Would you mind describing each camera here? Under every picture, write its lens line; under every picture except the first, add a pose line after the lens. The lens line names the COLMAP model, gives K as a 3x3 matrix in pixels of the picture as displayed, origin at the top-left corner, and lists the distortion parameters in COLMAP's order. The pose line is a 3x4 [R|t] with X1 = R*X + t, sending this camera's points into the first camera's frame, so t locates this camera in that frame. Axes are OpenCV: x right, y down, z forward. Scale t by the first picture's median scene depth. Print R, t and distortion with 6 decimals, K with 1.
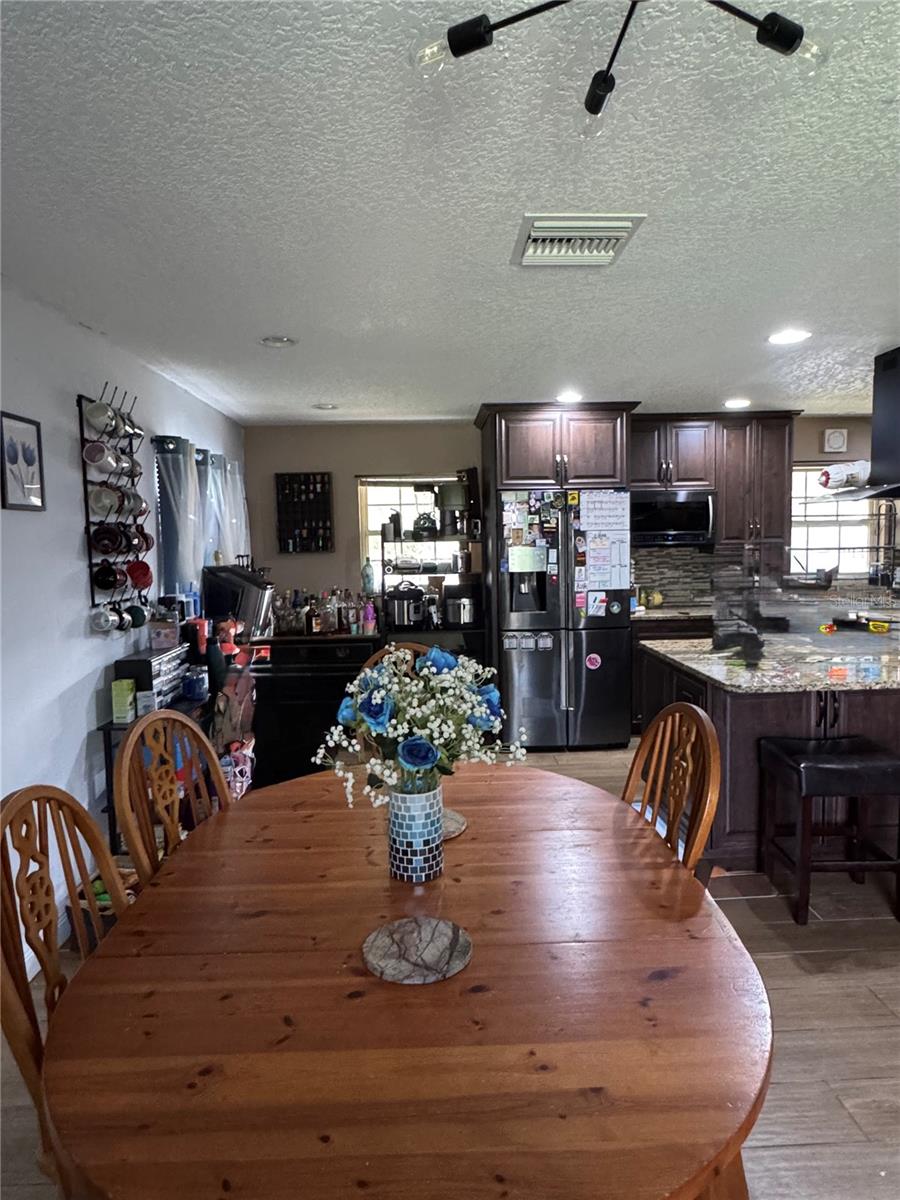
lens RADIAL K [[738.5, 0, 450.0], [0, 738.5, 600.0], [0, 0, 1]] dist [0.001235, 0.001187]
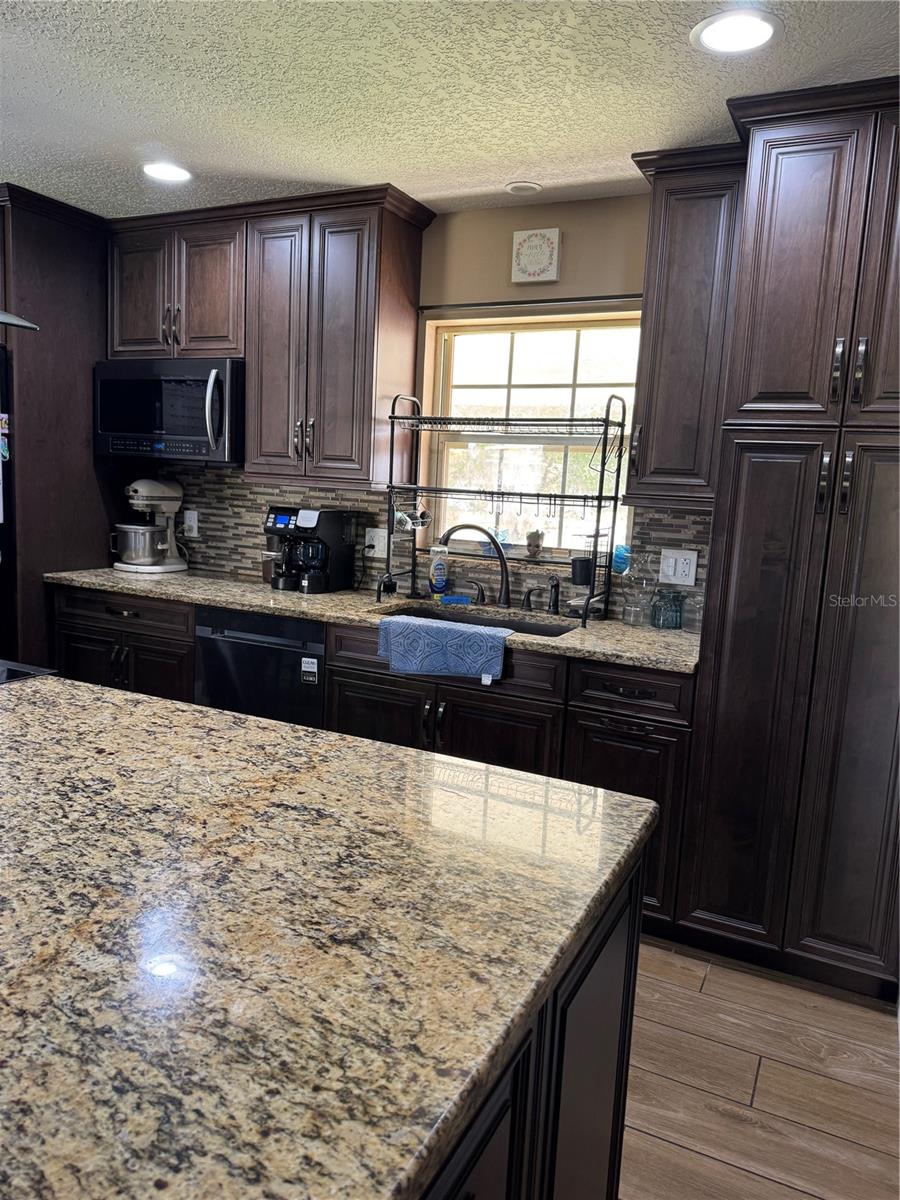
lens RADIAL K [[845.8, 0, 450.0], [0, 845.8, 600.0], [0, 0, 1]] dist [0.122712, -0.206973]
pose [[0.872950, 0.130196, -0.470114, 0.860018], [-0.107362, 0.991372, 0.075197, -0.044453], [0.475848, -0.015171, 0.879396, 0.575307]]
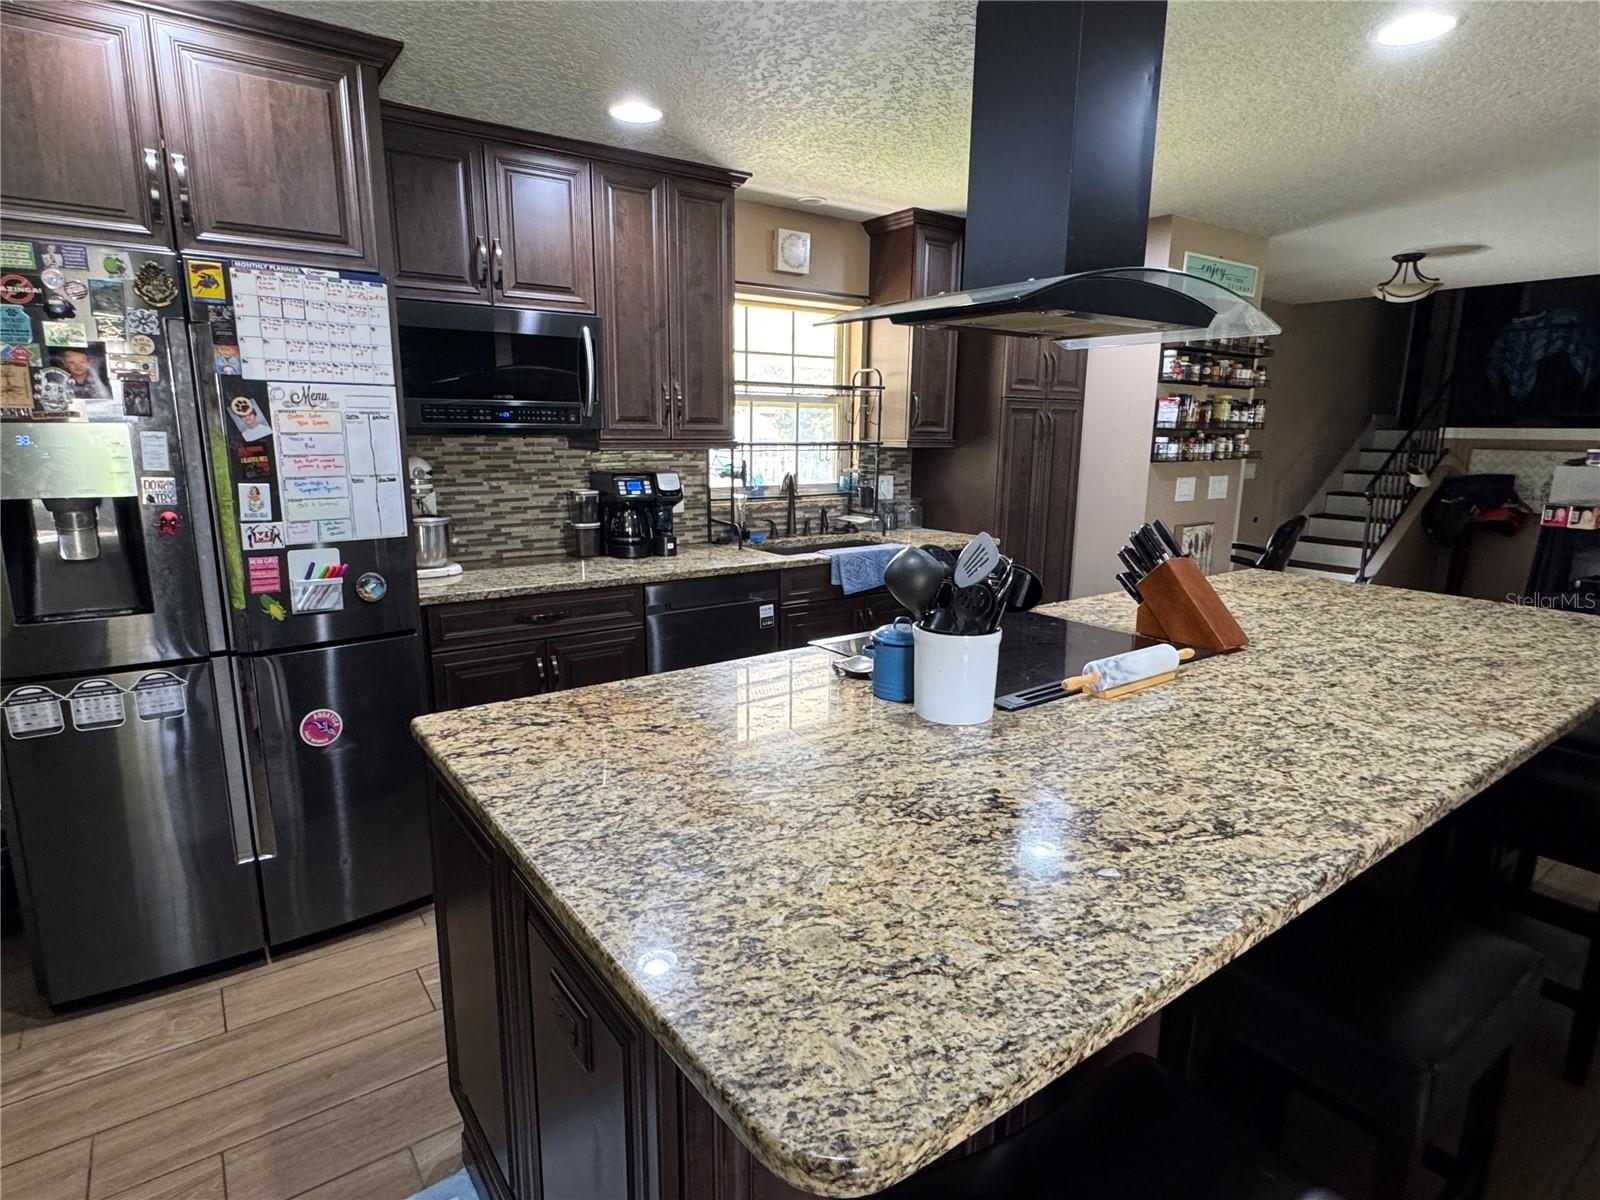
lens RADIAL K [[868.5, 0, 800.0], [0, 868.5, 600.0], [0, 0, 1]] dist [-0.001188, 0.000331]
pose [[0.831341, -0.082588, 0.549592, 0.154624], [0.022850, 0.993140, 0.114677, -0.029354], [-0.555293, -0.082777, 0.827525, 0.478180]]
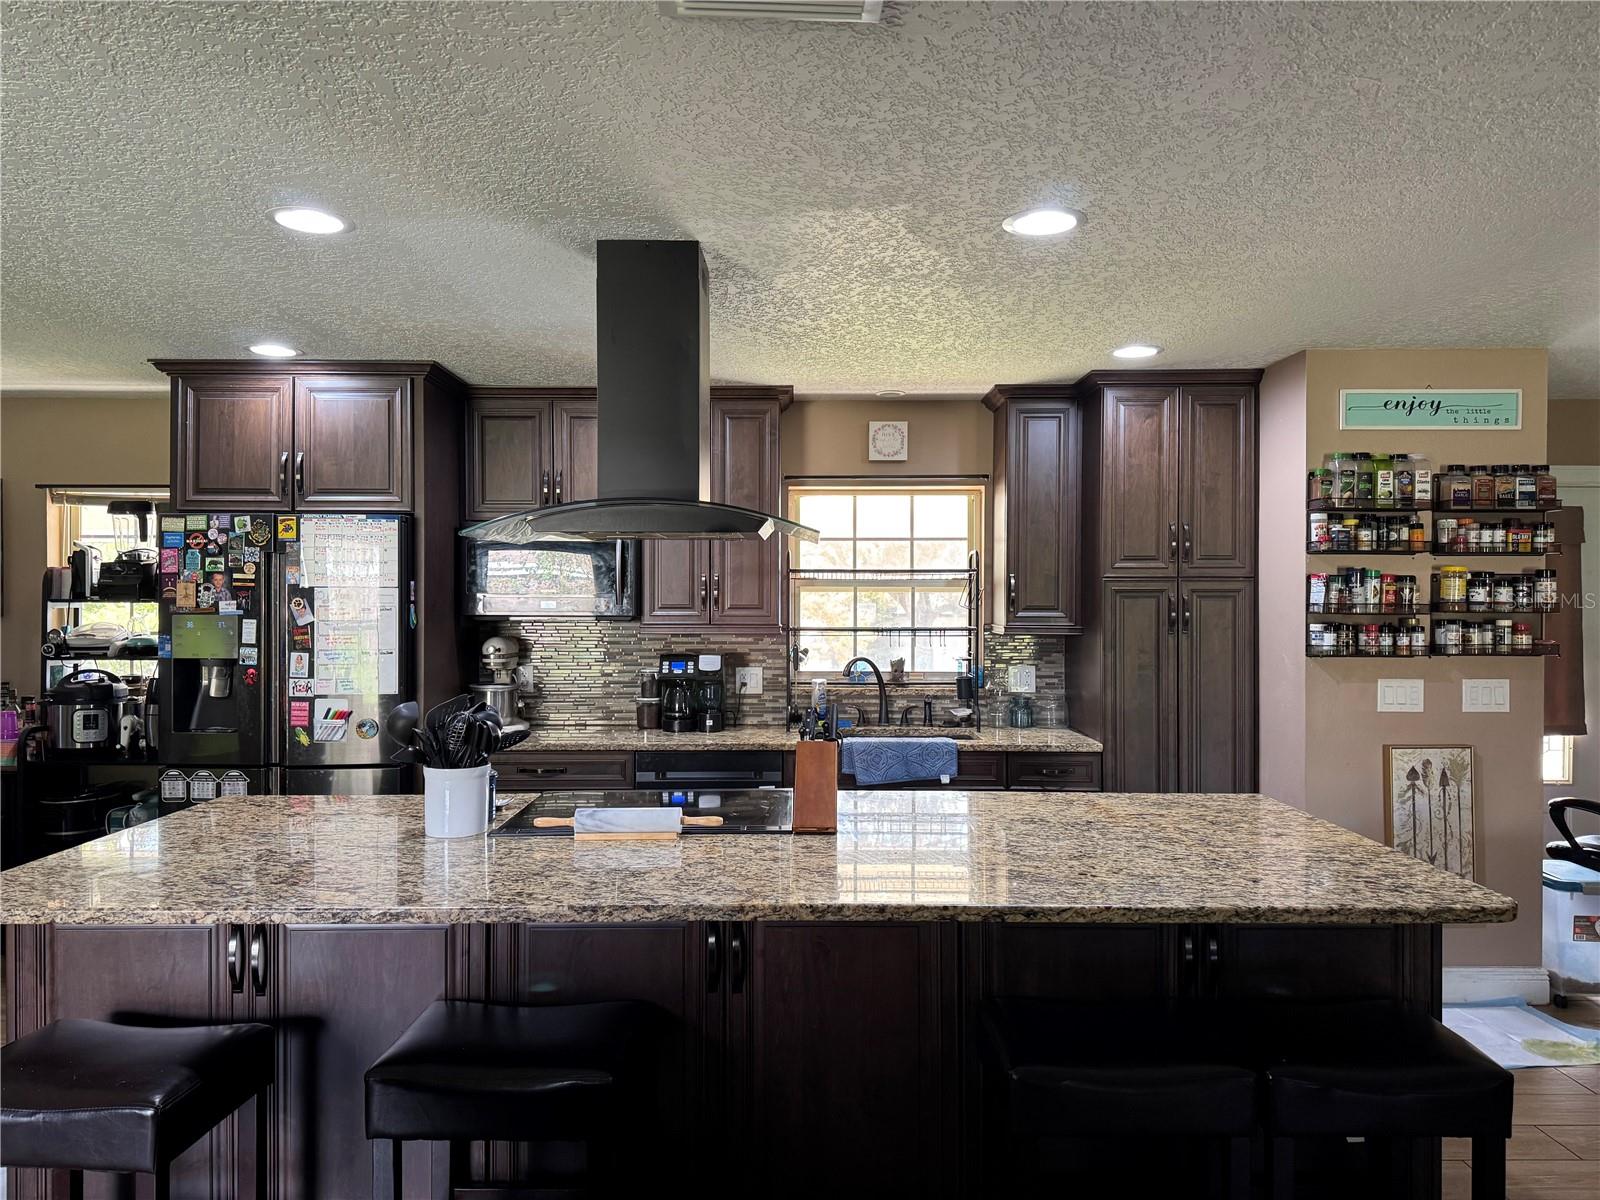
lens RADIAL K [[1127.8, 0, 800.0], [0, 1127.8, 600.0], [0, 0, 1]] dist [0.122712, -0.206973]
pose [[0.999123, 0.020335, -0.036590, 0.557164], [-0.023427, 0.996005, -0.086164, -0.018222], [0.034691, 0.086946, 0.995609, 0.154060]]
